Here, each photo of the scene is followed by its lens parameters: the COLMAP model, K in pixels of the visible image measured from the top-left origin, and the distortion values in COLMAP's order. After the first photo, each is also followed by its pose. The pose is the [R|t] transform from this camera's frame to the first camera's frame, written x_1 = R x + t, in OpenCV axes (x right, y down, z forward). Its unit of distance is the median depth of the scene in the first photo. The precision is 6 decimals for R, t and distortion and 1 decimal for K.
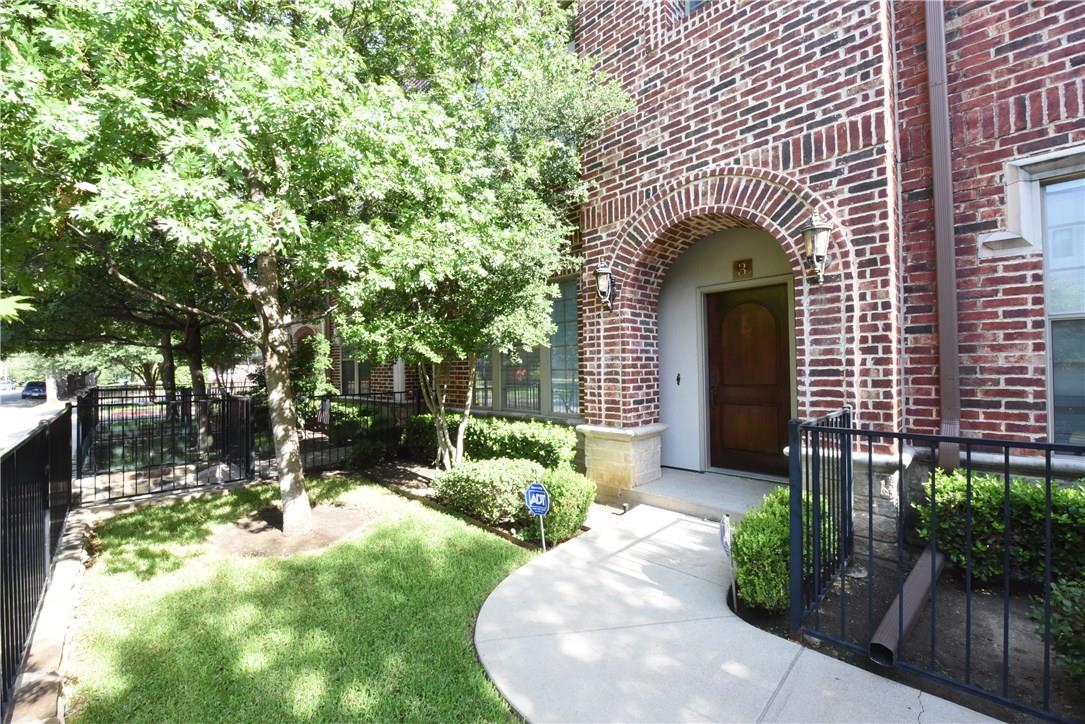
lens RADIAL K [[436.5, 0, 540.1], [0, 436.5, 366.6], [0, 0, 1]] dist [-0.016003, -0.000702]
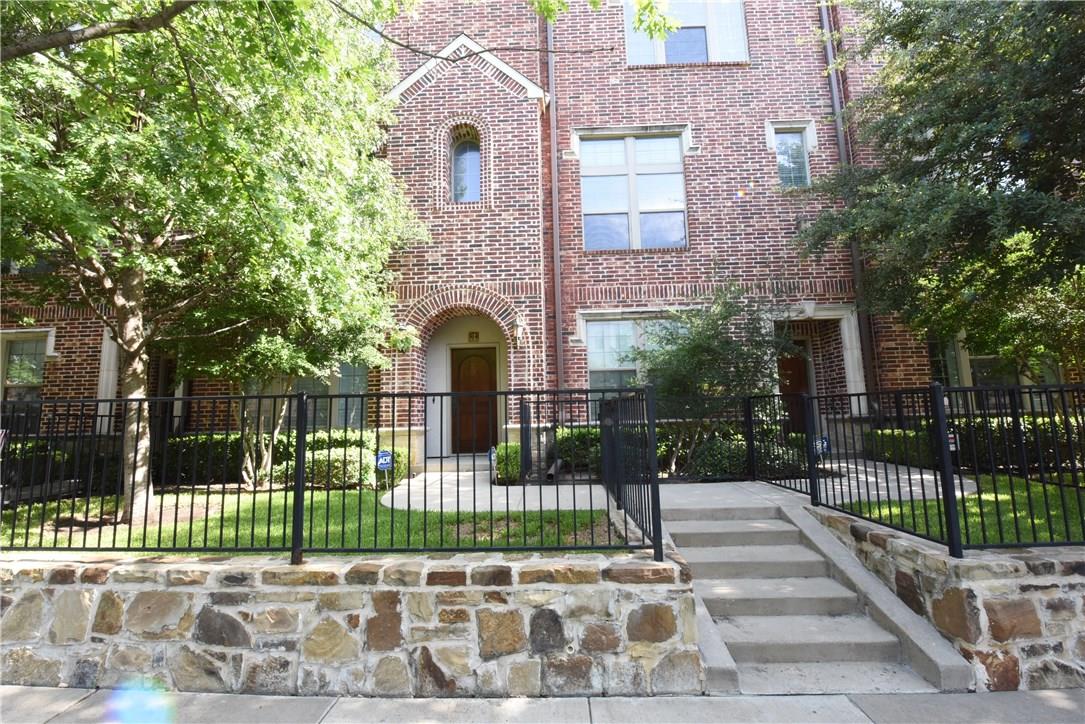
lens RADIAL K [[436.5, 0, 543.9], [0, 436.5, 365.1], [0, 0, 1]] dist [-0.016003, -0.000702]
pose [[0.736565, 0.080707, 0.671534, -0.728892], [0.008931, 0.991608, -0.128970, 0.173546], [-0.676307, 0.100992, 0.729664, -0.691782]]
